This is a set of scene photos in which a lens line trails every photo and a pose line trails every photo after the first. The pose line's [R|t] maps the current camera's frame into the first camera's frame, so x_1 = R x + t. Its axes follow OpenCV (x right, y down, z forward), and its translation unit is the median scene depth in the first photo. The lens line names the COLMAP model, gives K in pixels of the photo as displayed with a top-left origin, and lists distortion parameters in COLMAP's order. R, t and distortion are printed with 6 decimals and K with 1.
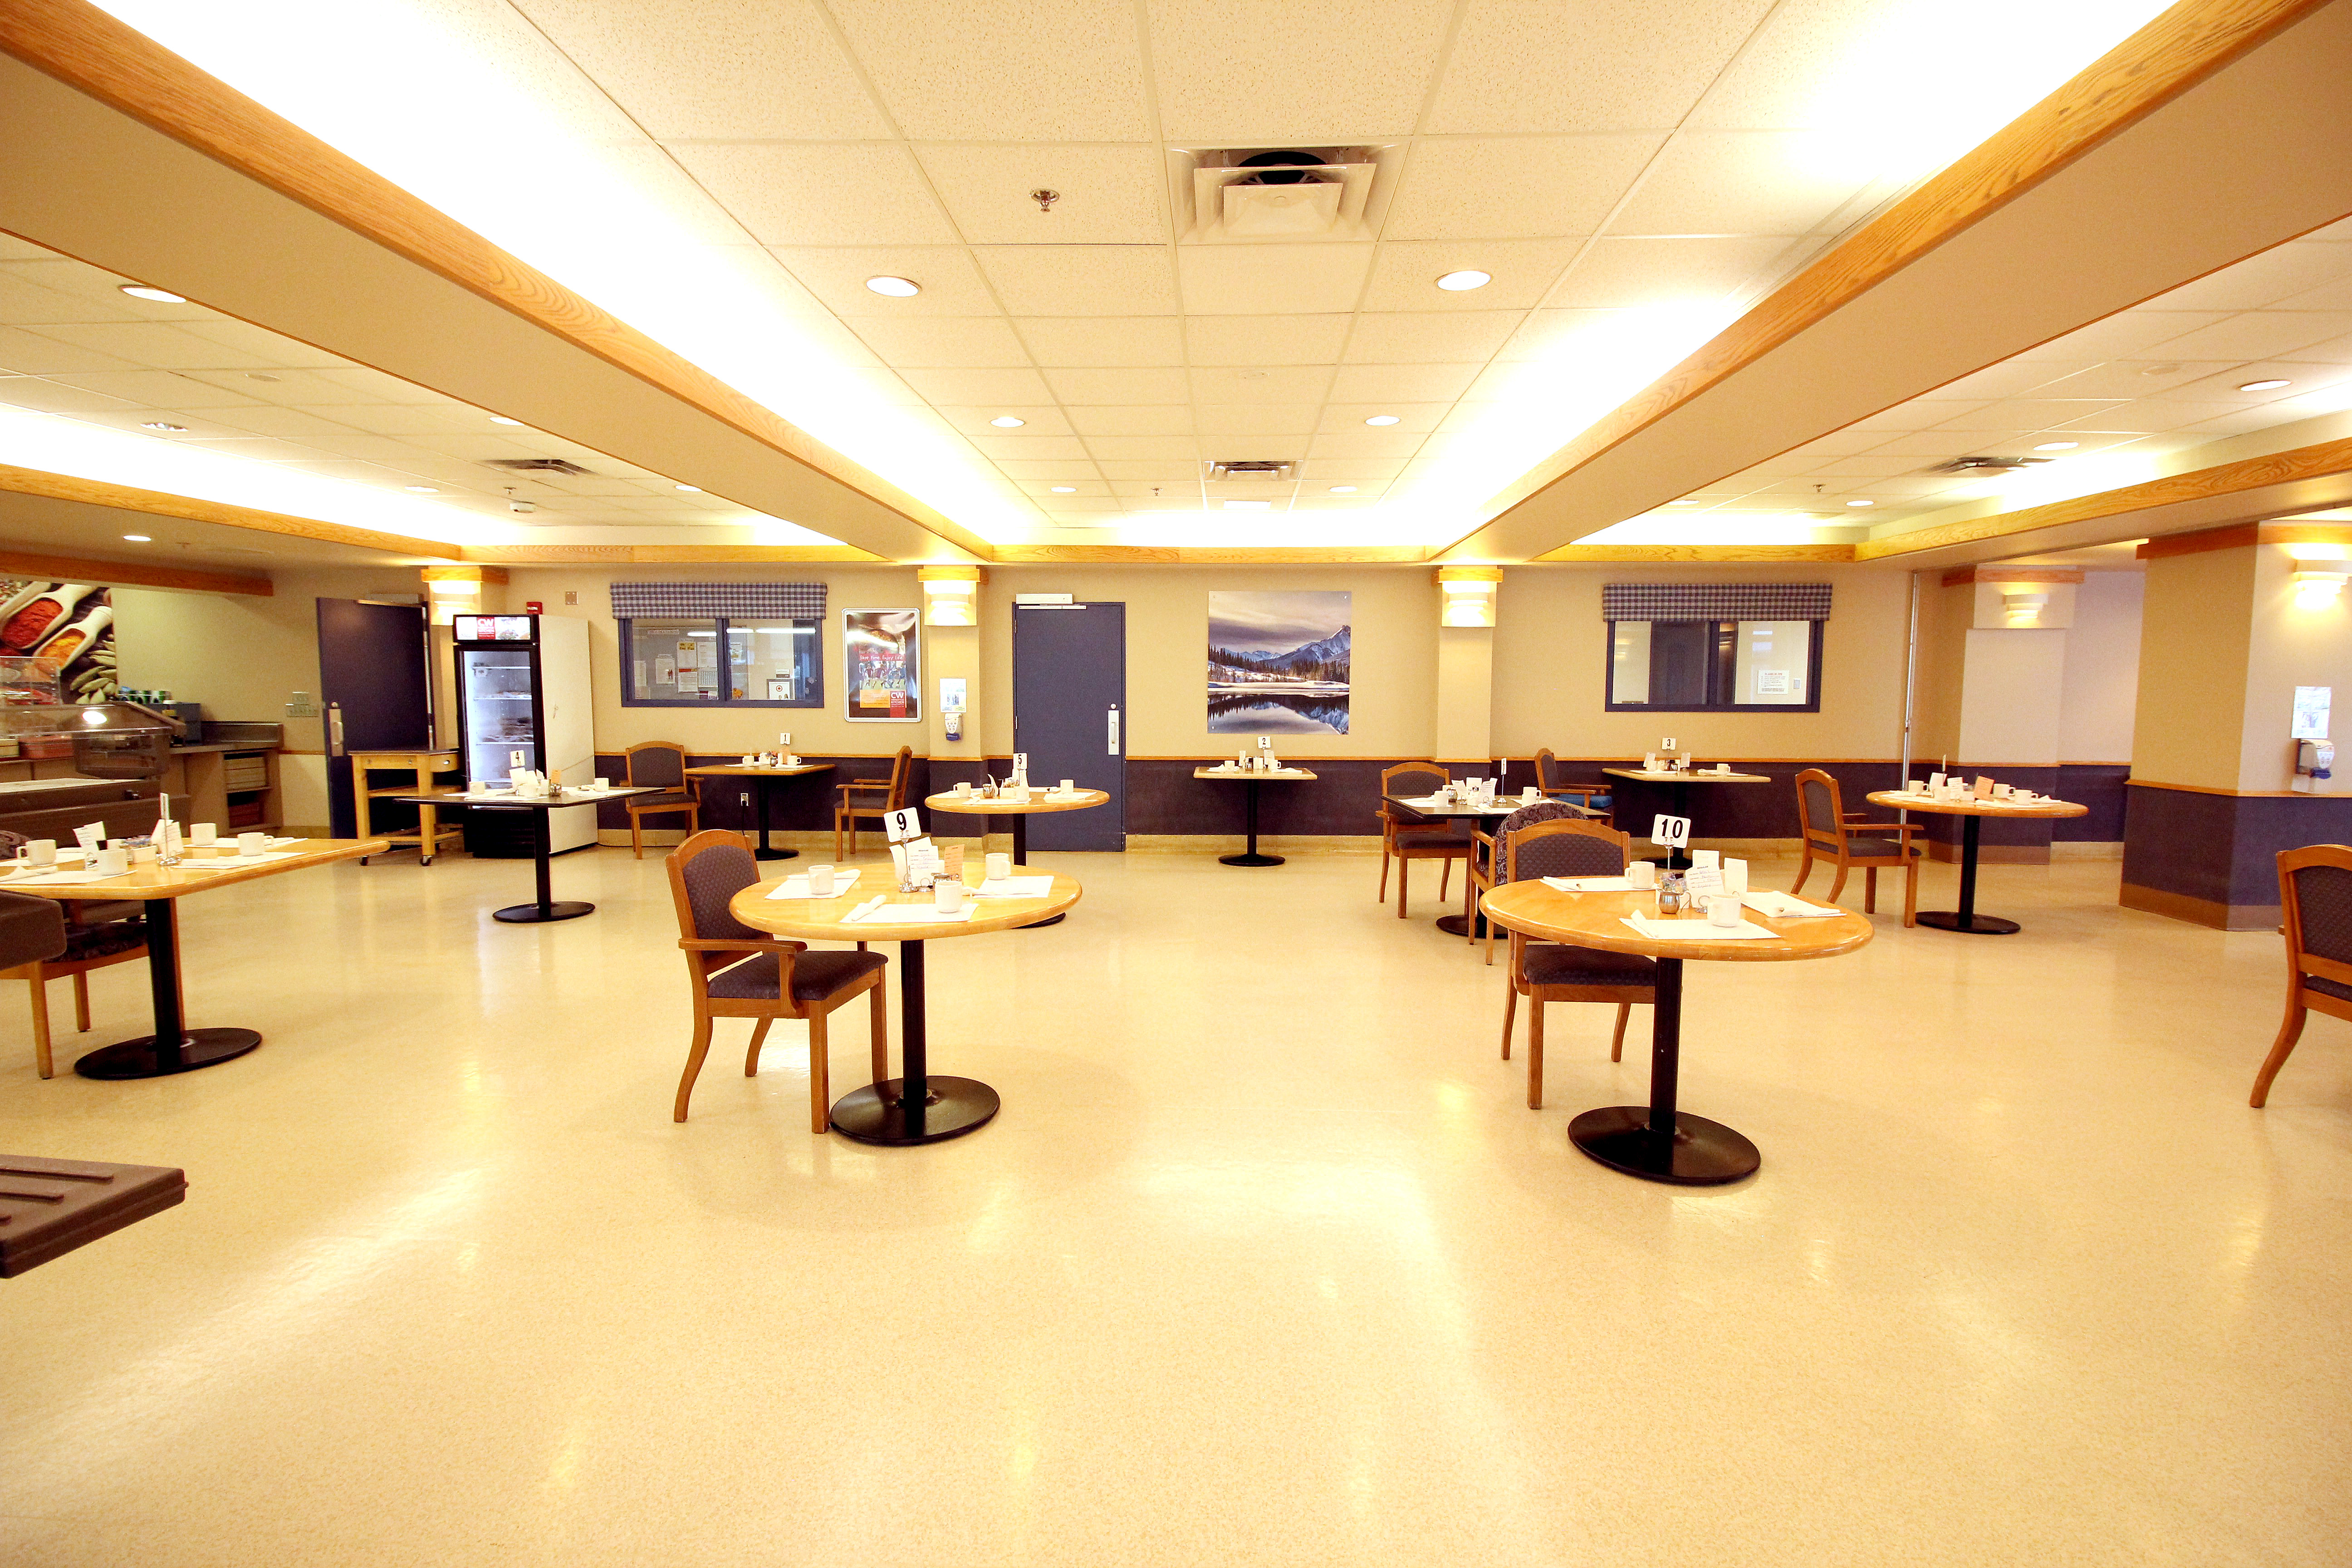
lens RADIAL K [[1088.7, 0, 1194.1], [0, 1088.7, 784.6], [0, 0, 1]] dist [0.000209, -0.013218]
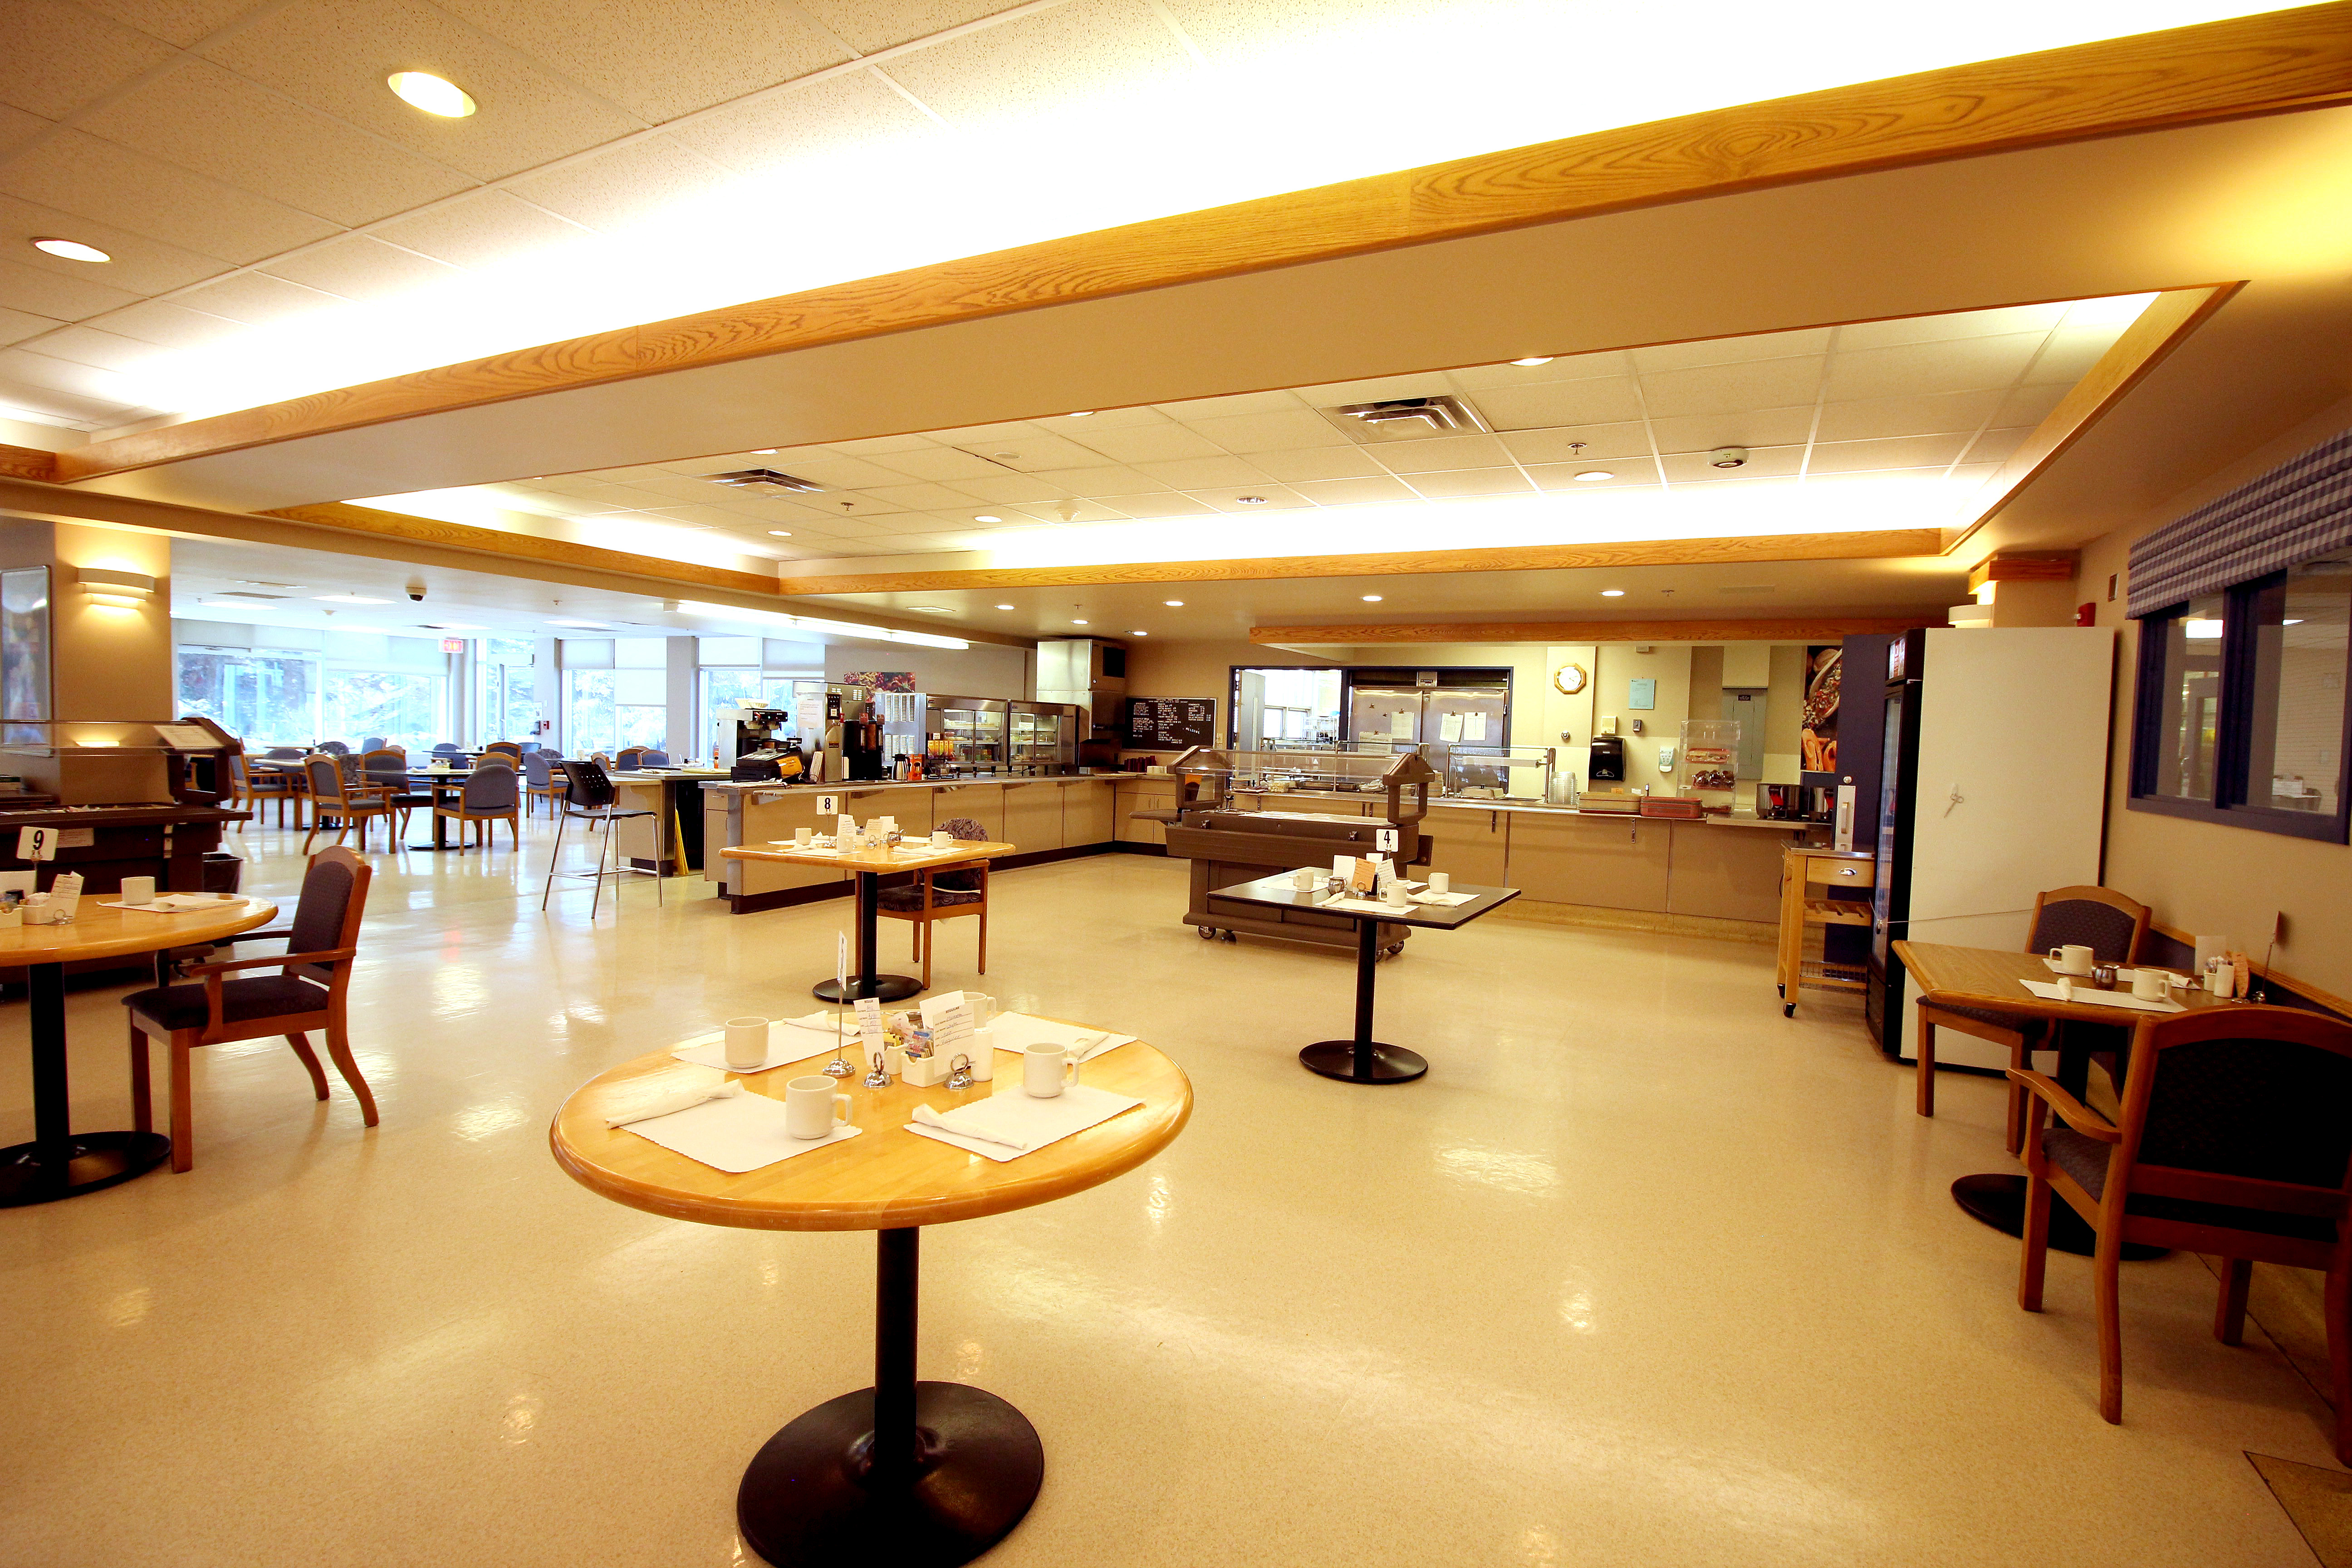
lens RADIAL K [[1088.7, 0, 1192.8], [0, 1088.7, 784.8], [0, 0, 1]] dist [0.000209, -0.013218]
pose [[-0.415510, 0.028936, -0.909128, 0.060854], [-0.114543, 0.989873, 0.083857, -0.081226], [0.902348, 0.138978, -0.407988, 0.904831]]
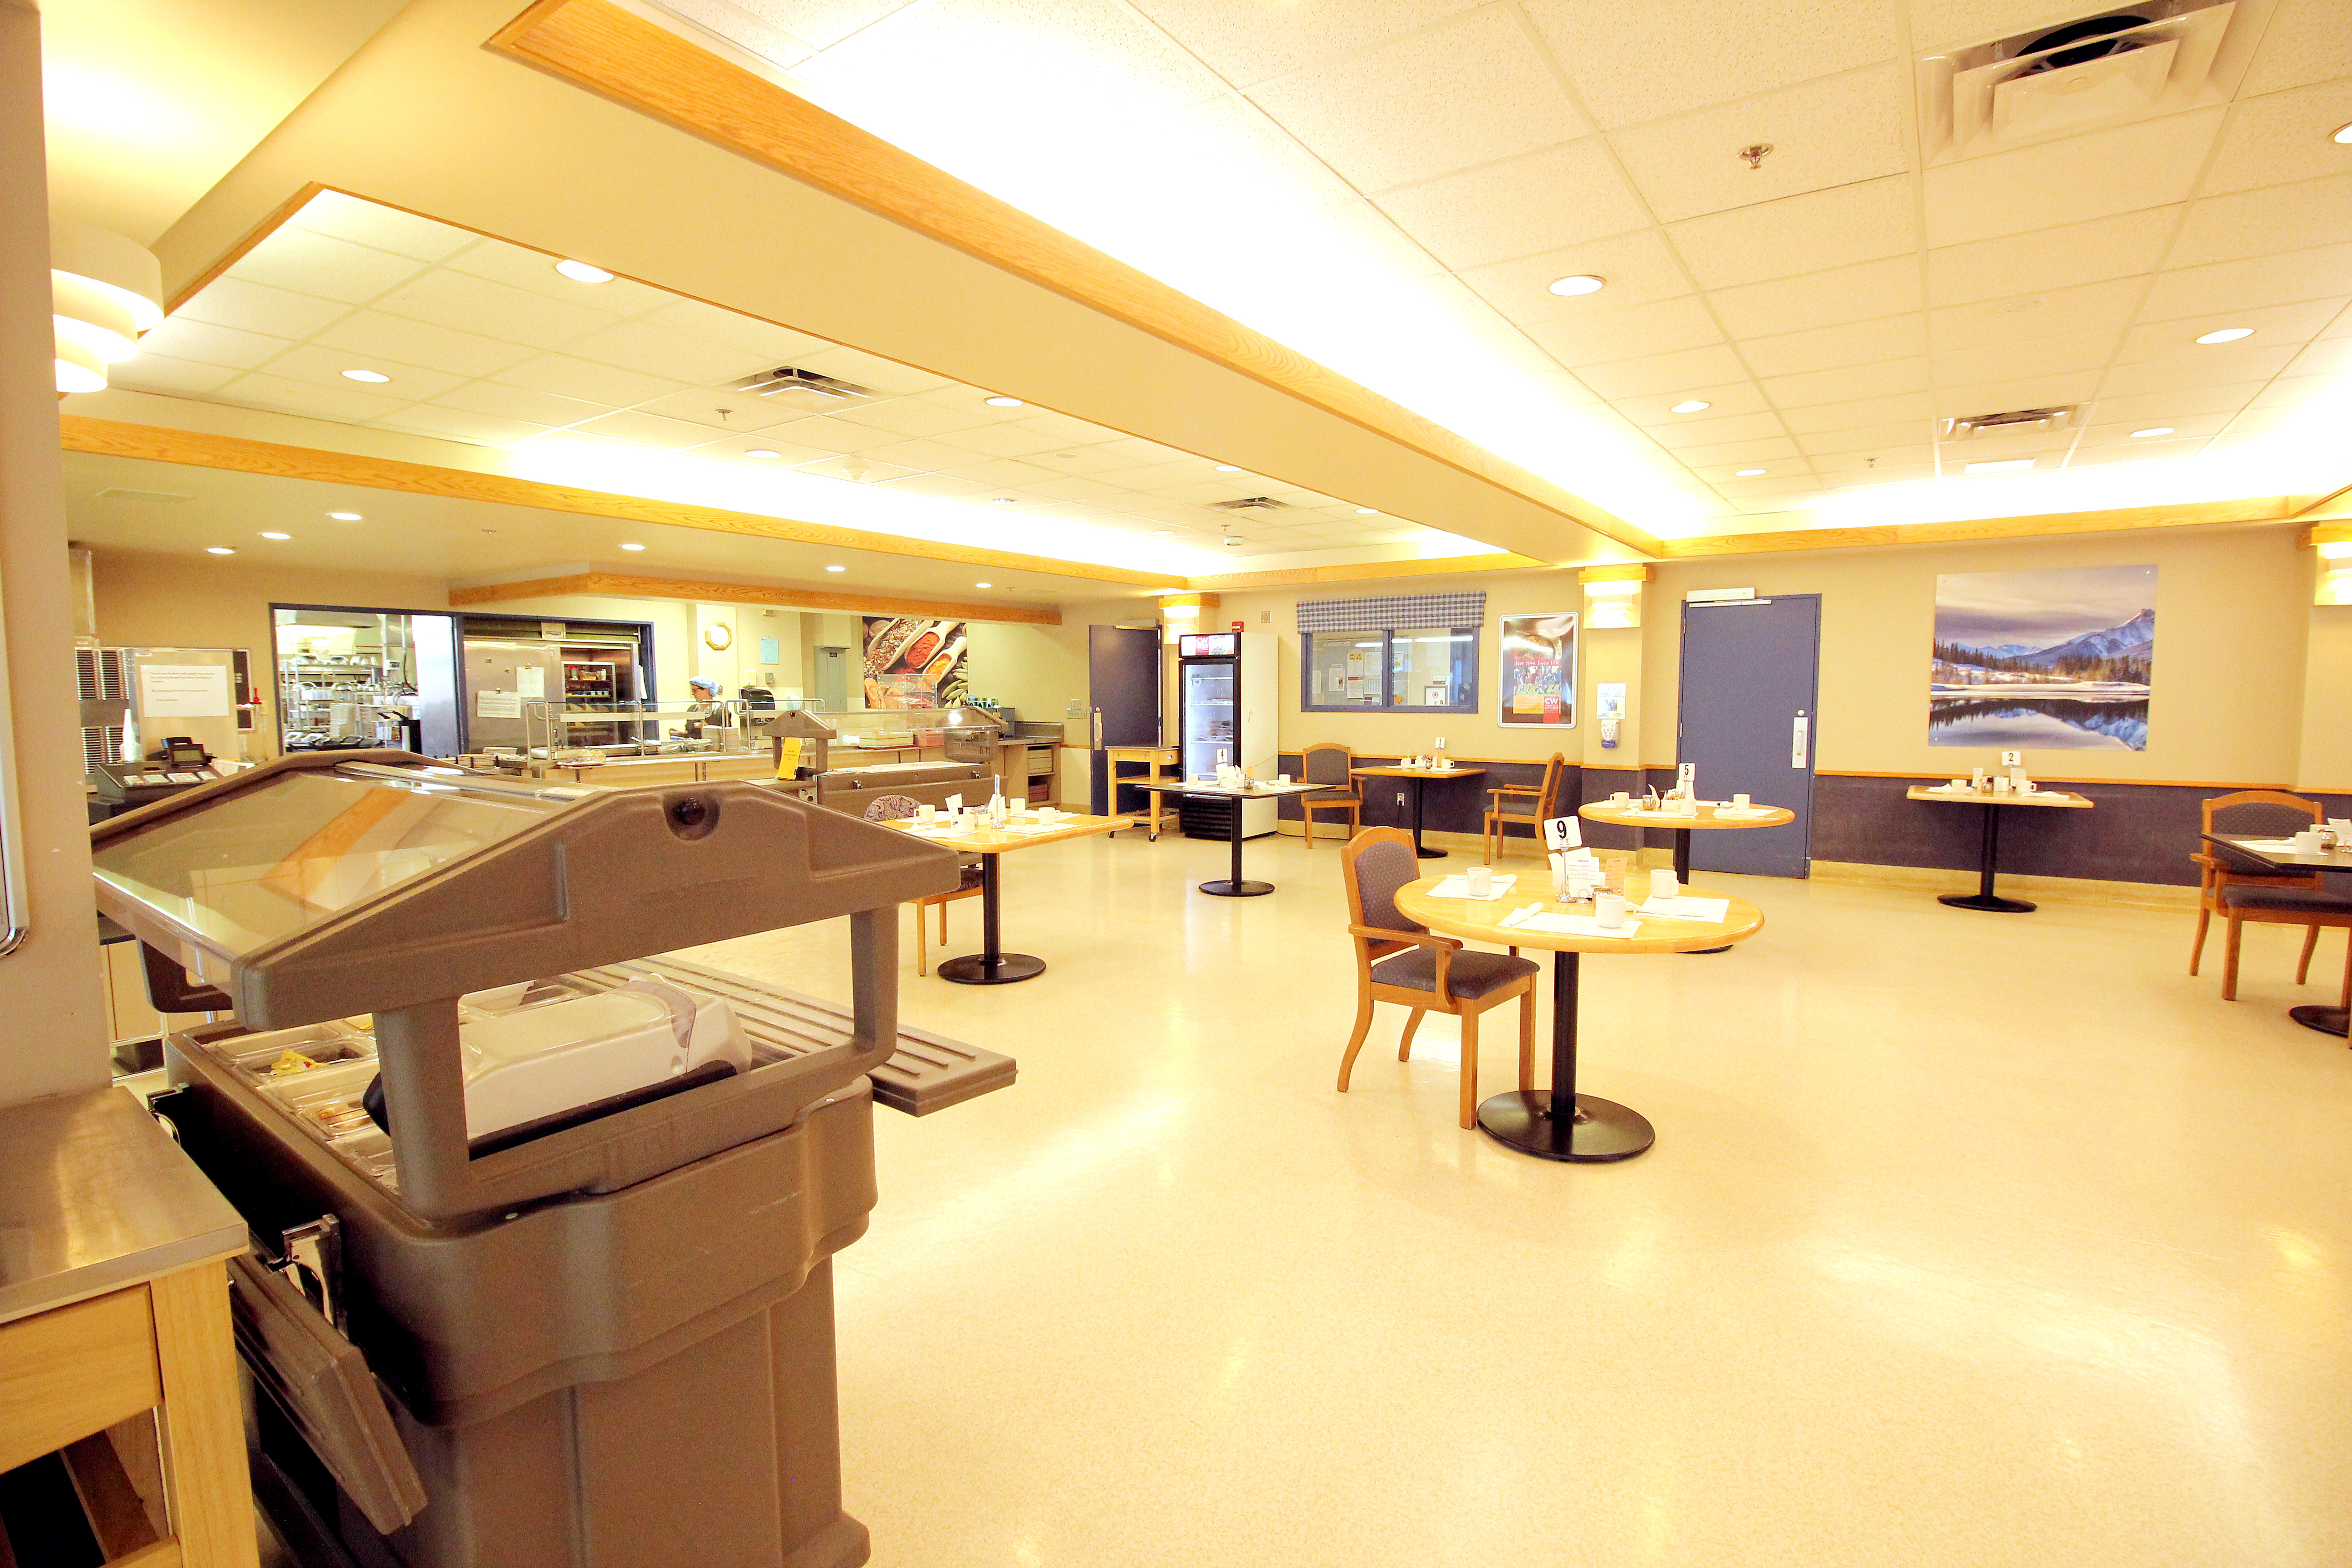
lens RADIAL K [[1088.7, 0, 1194.2], [0, 1088.7, 782.6], [0, 0, 1]] dist [0.000209, -0.013218]
pose [[0.838310, 0.038097, -0.543862, -0.005782], [-0.041920, 0.999107, 0.005372, 0.000129], [0.543580, 0.018296, 0.839158, -0.001839]]
